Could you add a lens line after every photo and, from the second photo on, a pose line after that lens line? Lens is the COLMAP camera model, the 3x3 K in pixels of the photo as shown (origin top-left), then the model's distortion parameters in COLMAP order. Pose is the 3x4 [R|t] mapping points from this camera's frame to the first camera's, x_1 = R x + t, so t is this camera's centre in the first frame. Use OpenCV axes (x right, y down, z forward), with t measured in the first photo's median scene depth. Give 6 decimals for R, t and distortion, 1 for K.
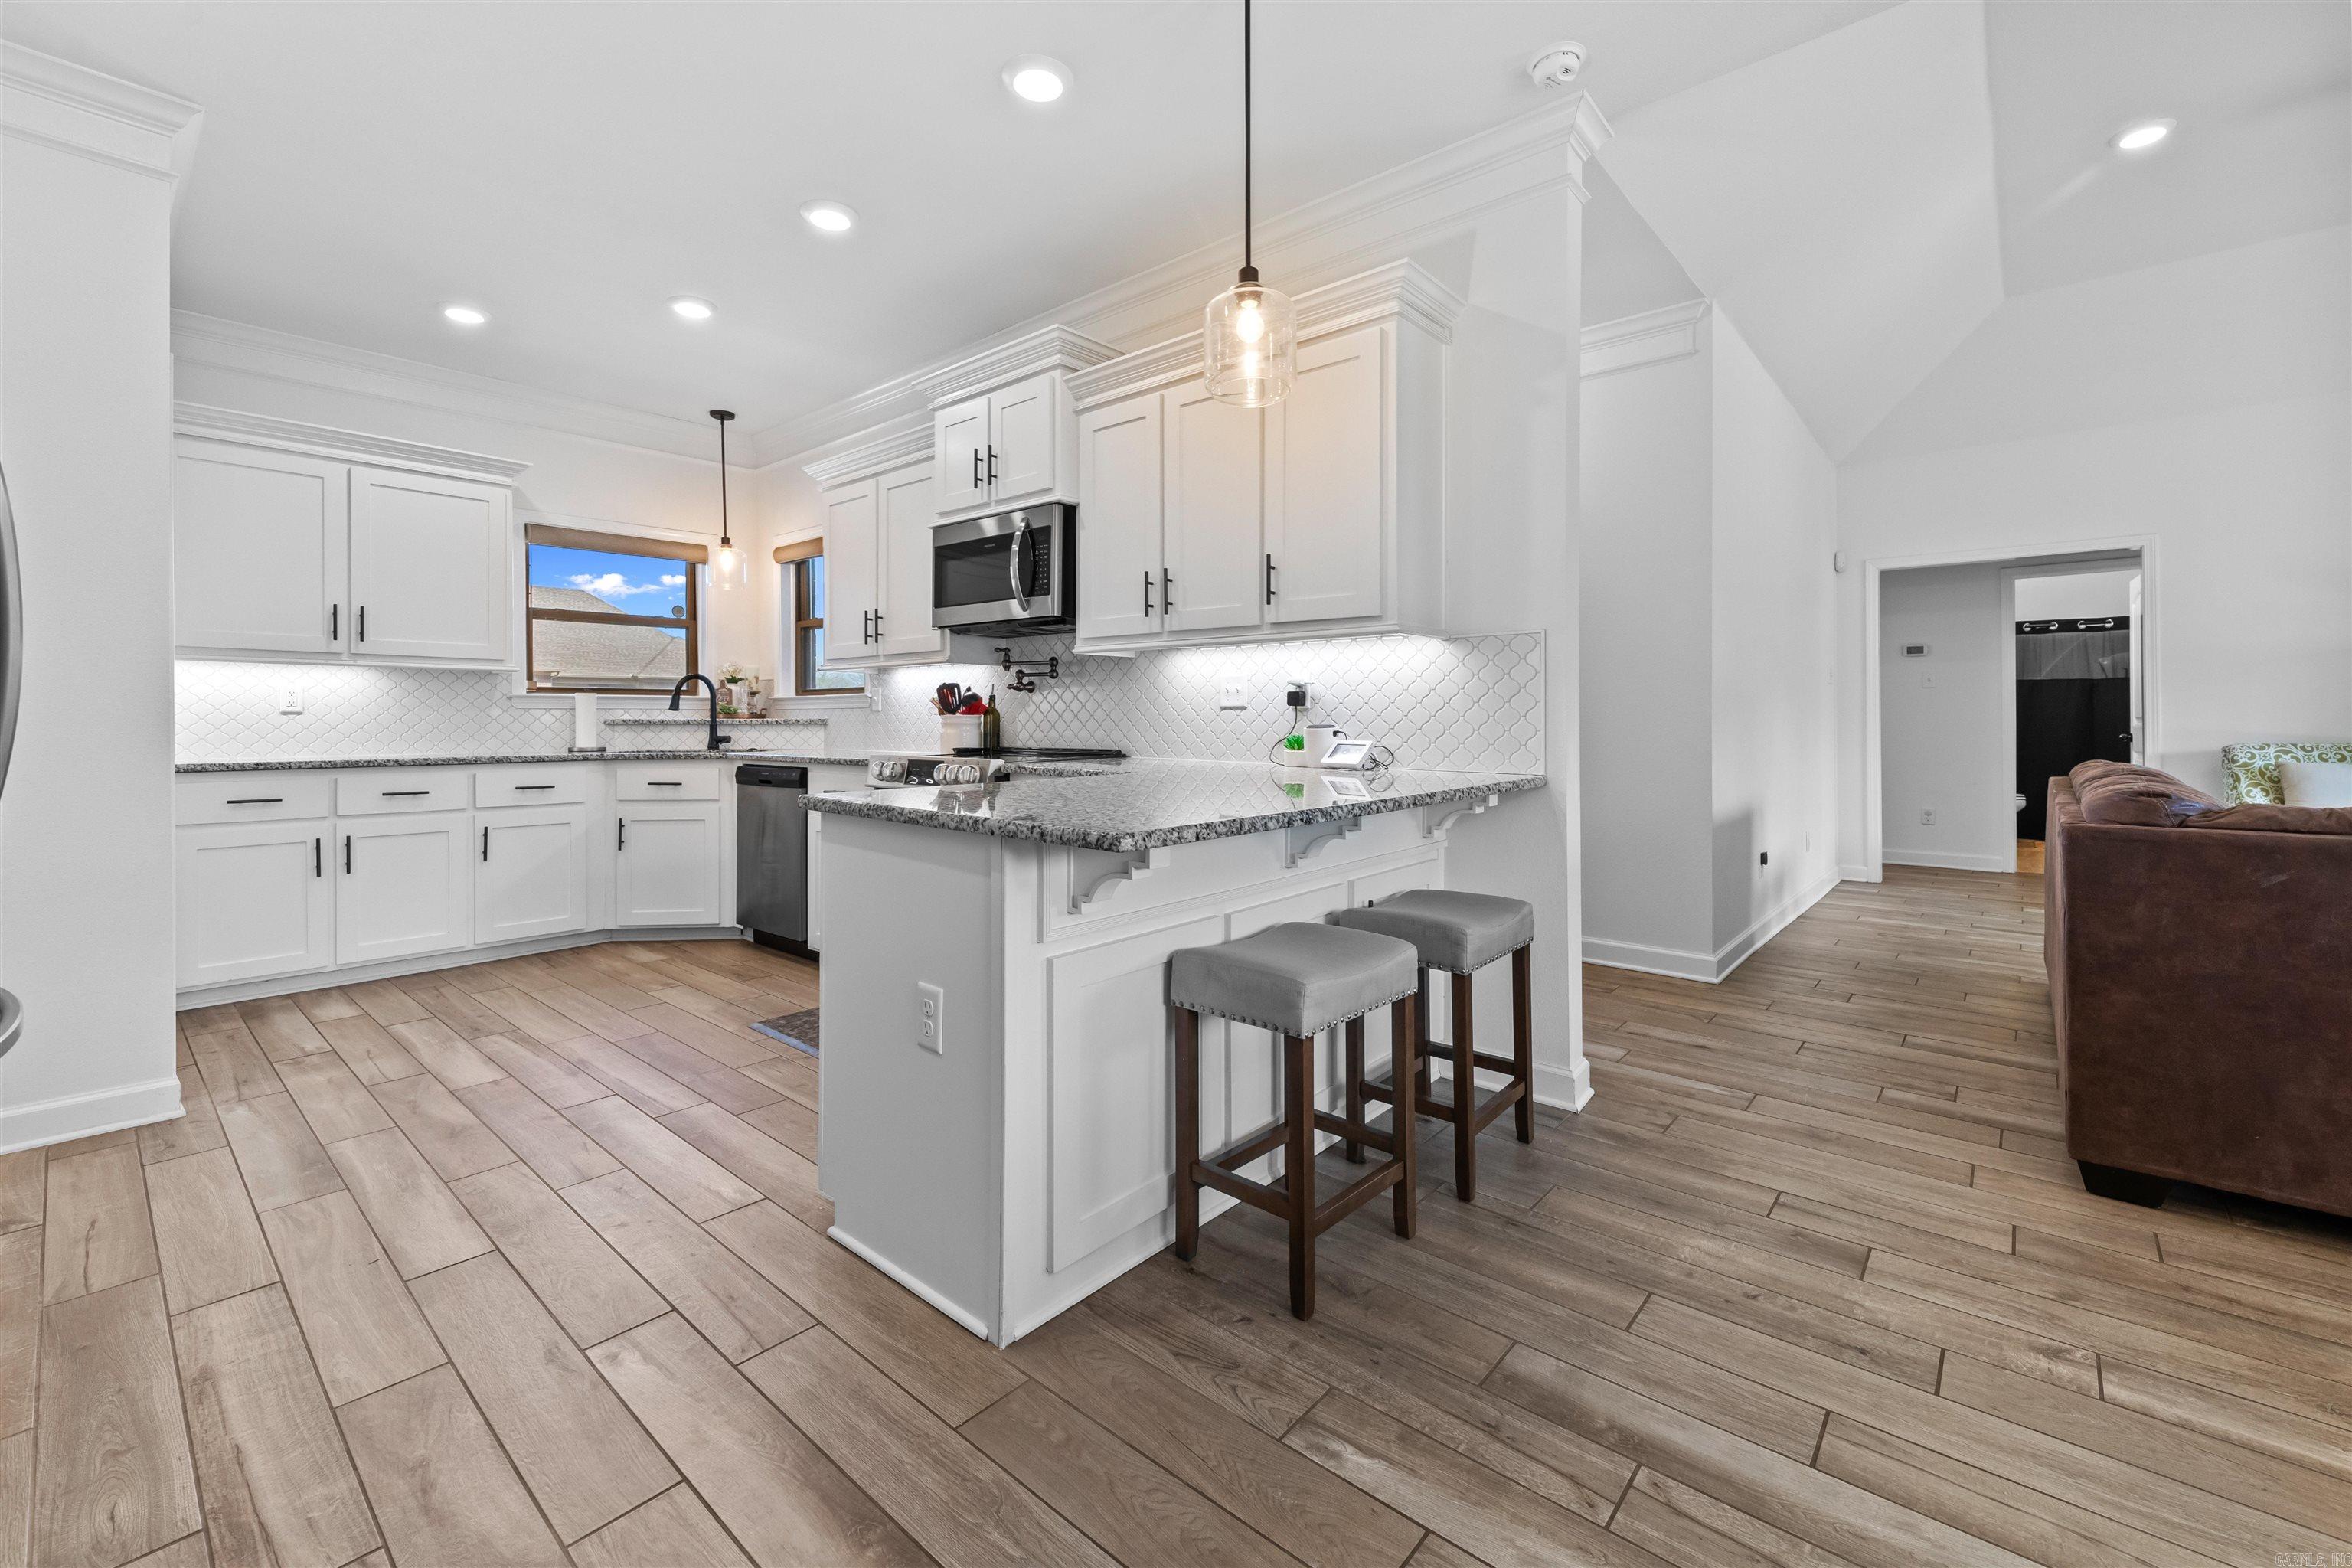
lens RADIAL K [[972.0, 0, 1173.5], [0, 972.0, 723.1], [0, 0, 1]] dist [0.006589, -0.003116]
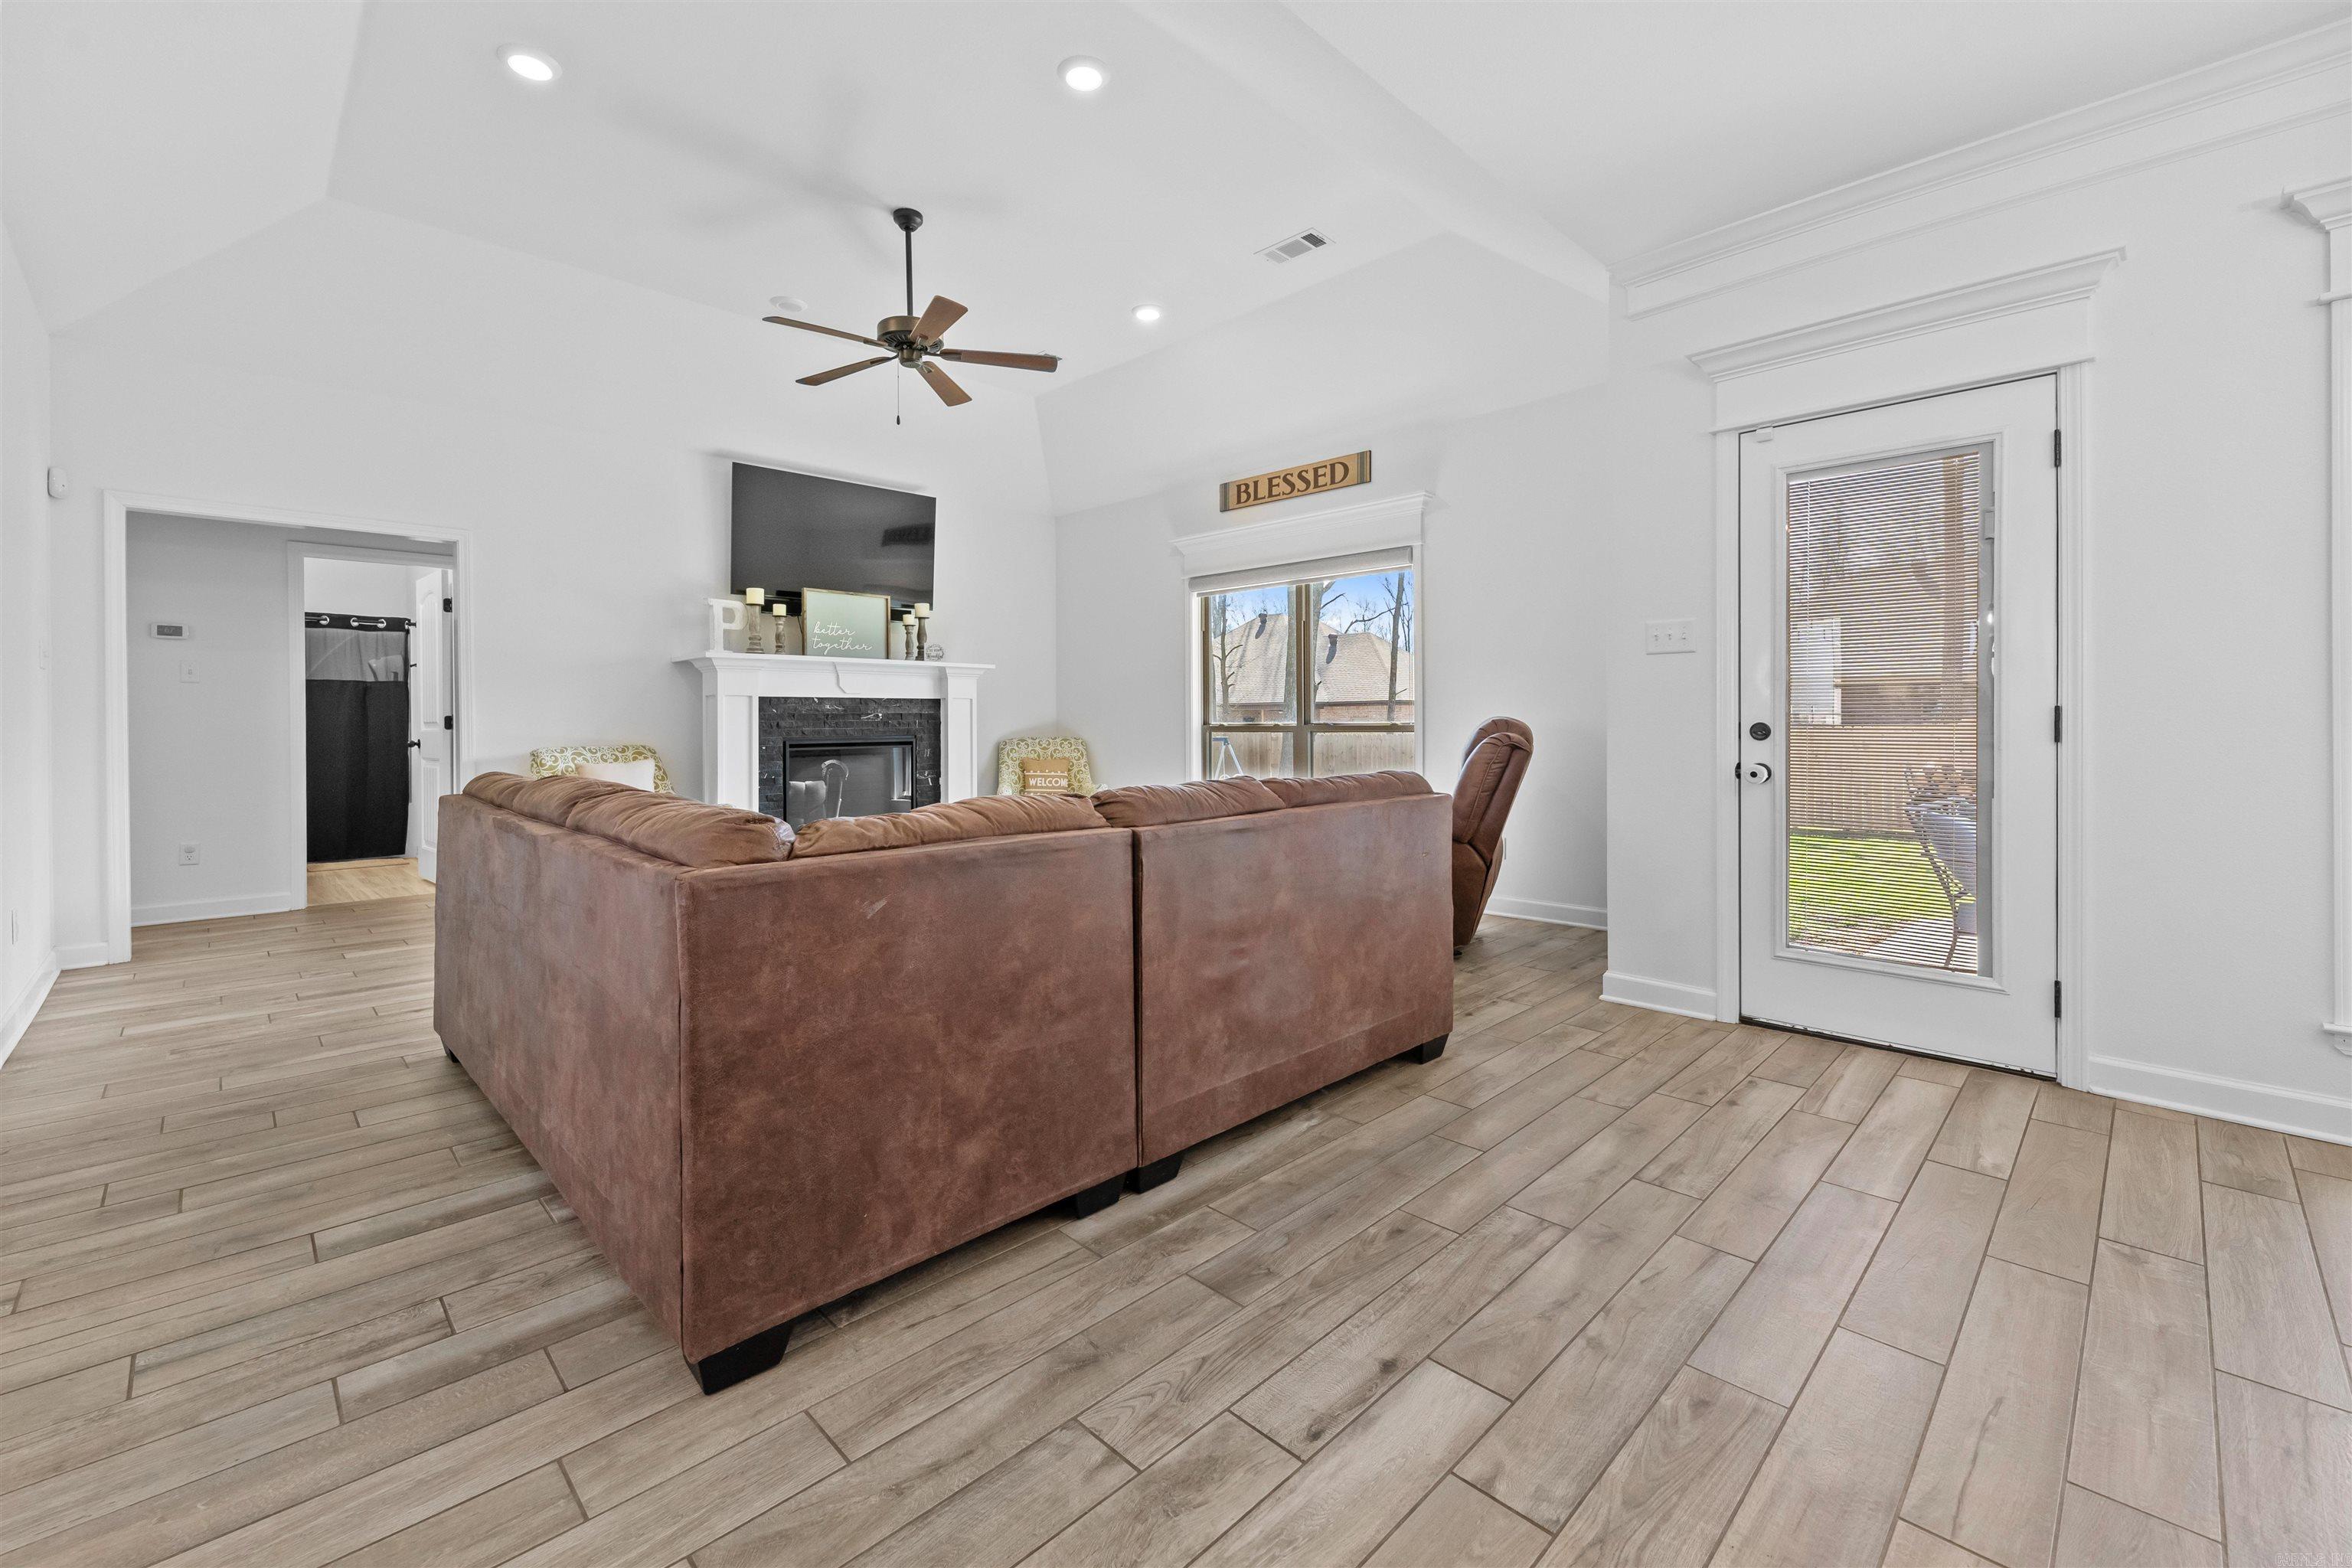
lens RADIAL K [[972.0, 0, 1167.5], [0, 972.0, 724.1], [0, 0, 1]] dist [0.006589, -0.003116]
pose [[0.074853, 0.000312, 0.997194, 0.216213], [0.005103, 0.999987, -0.000696, 0.000250], [-0.997181, 0.005141, 0.074851, 0.505244]]
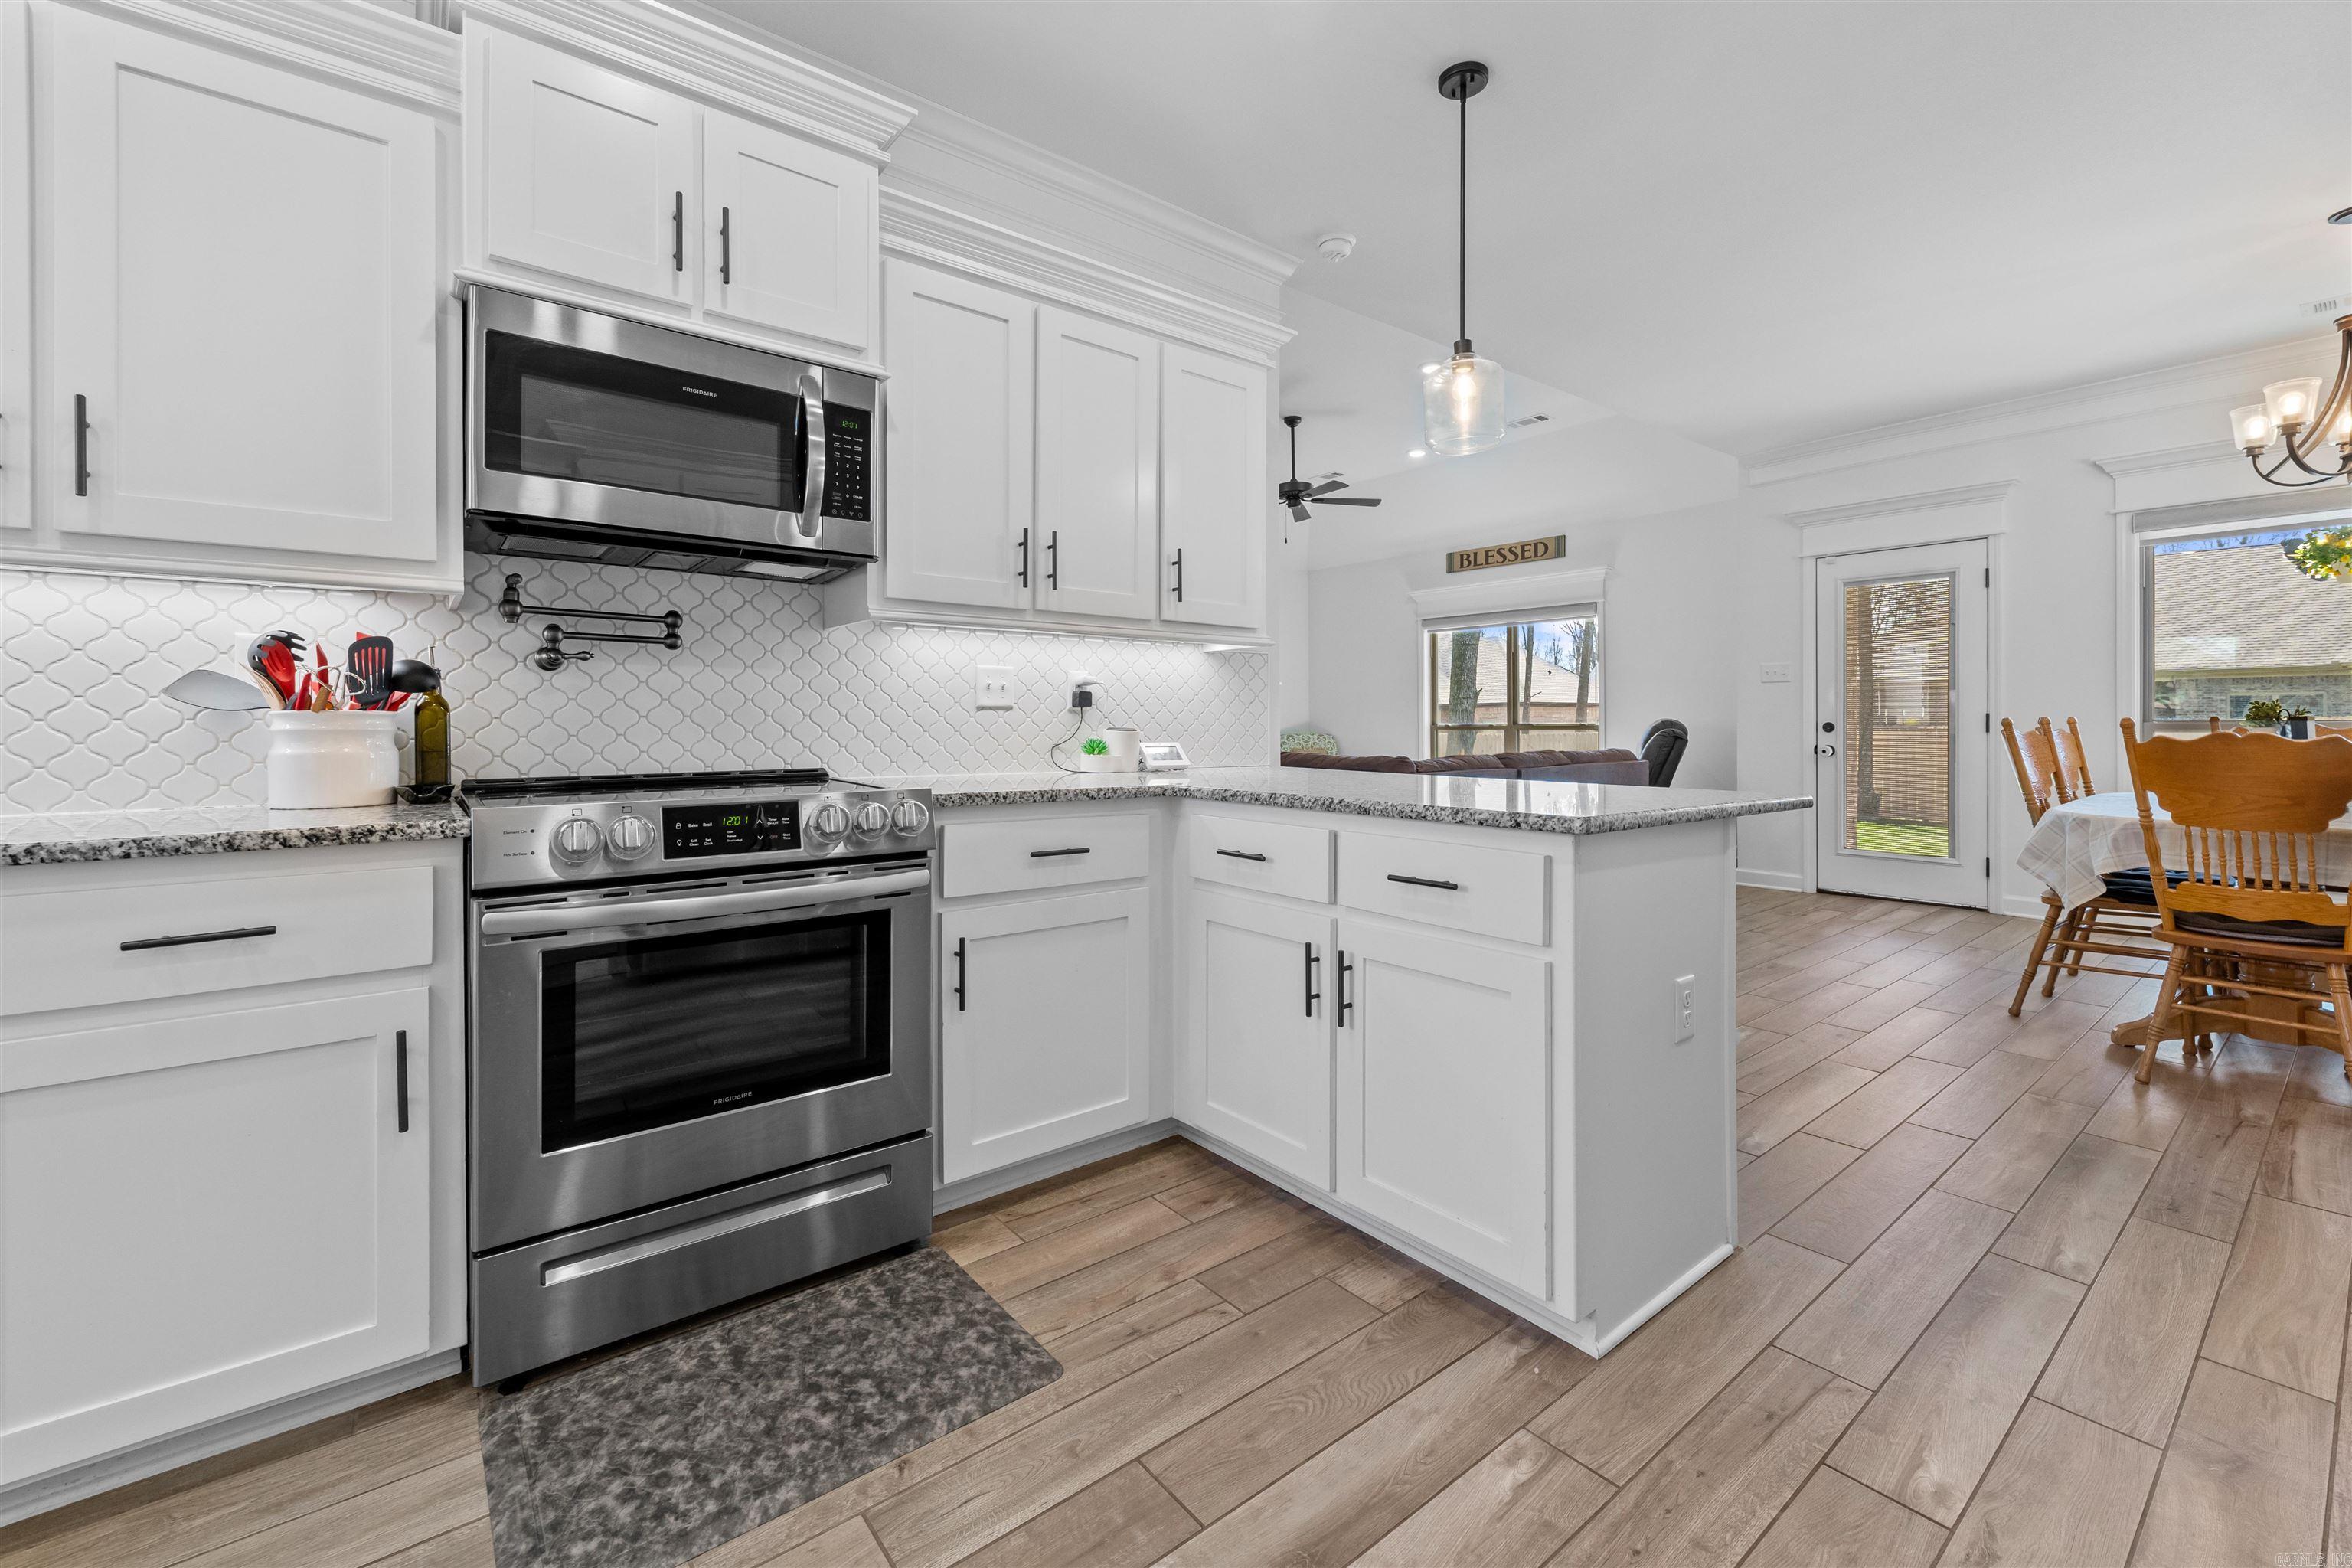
lens RADIAL K [[972.0, 0, 1166.0], [0, 972.0, 725.2], [0, 0, 1]] dist [0.006589, -0.003116]
pose [[0.182377, -0.000265, 0.983229, -0.922233], [0.006238, 0.999980, -0.000887, 0.000277], [-0.983209, 0.006295, 0.182375, 0.913881]]
